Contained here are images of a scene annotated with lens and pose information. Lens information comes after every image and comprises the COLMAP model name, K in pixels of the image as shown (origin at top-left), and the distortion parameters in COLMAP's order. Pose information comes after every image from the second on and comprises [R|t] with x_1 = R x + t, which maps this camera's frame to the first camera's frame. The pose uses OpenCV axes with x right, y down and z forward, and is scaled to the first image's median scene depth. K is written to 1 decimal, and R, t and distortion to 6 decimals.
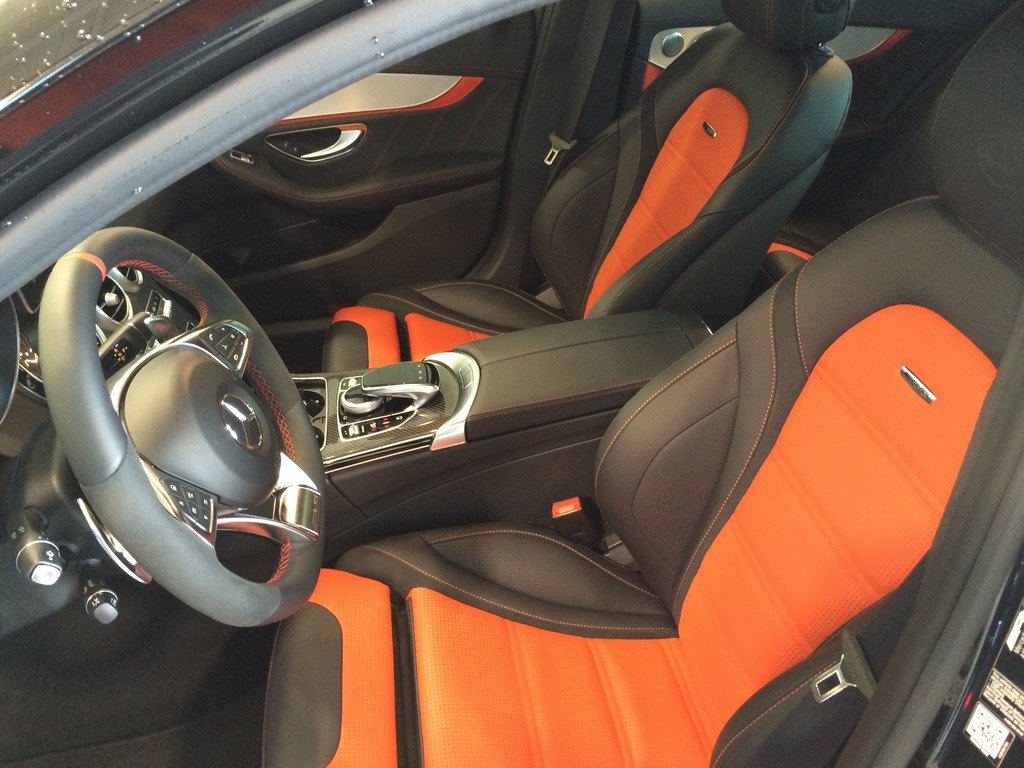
lens RADIAL K [[879.0, 0, 510.0], [0, 879.0, 382.2], [0, 0, 1]] dist [0.007989, -0.011314]
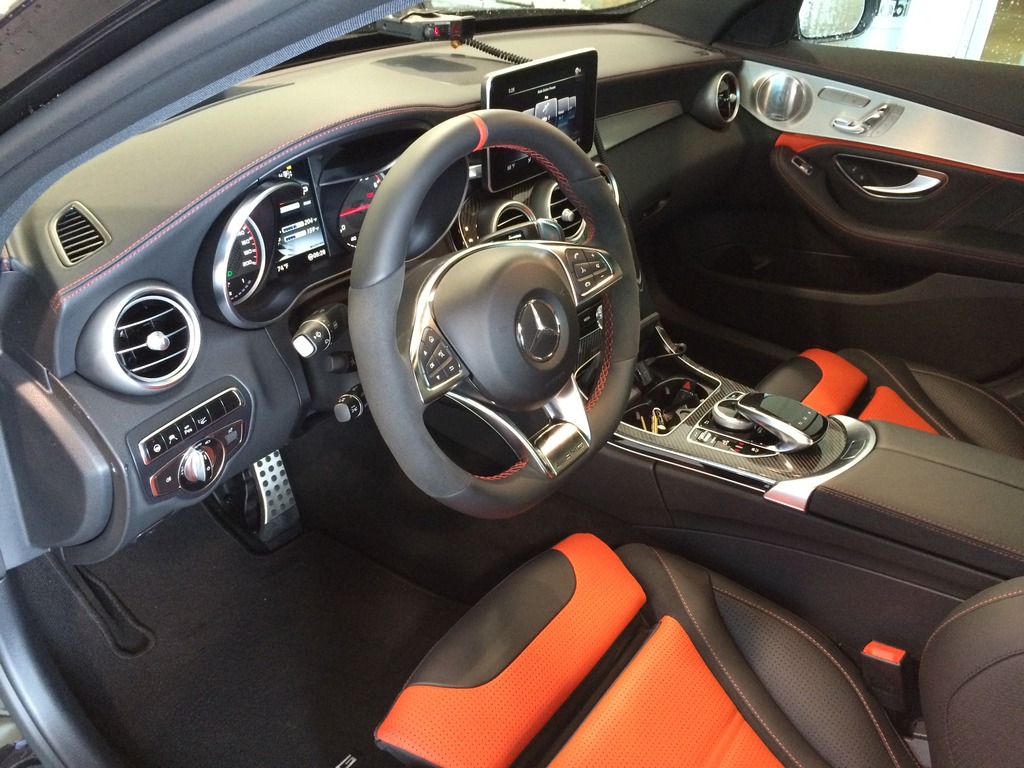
lens RADIAL K [[879.0, 0, 510.2], [0, 879.0, 386.7], [0, 0, 1]] dist [0.007989, -0.011314]
pose [[0.679932, 0.443548, -0.583916, 0.197069], [-0.474681, 0.873188, 0.110547, 0.003409], [0.558901, 0.202010, 0.804252, 0.118377]]
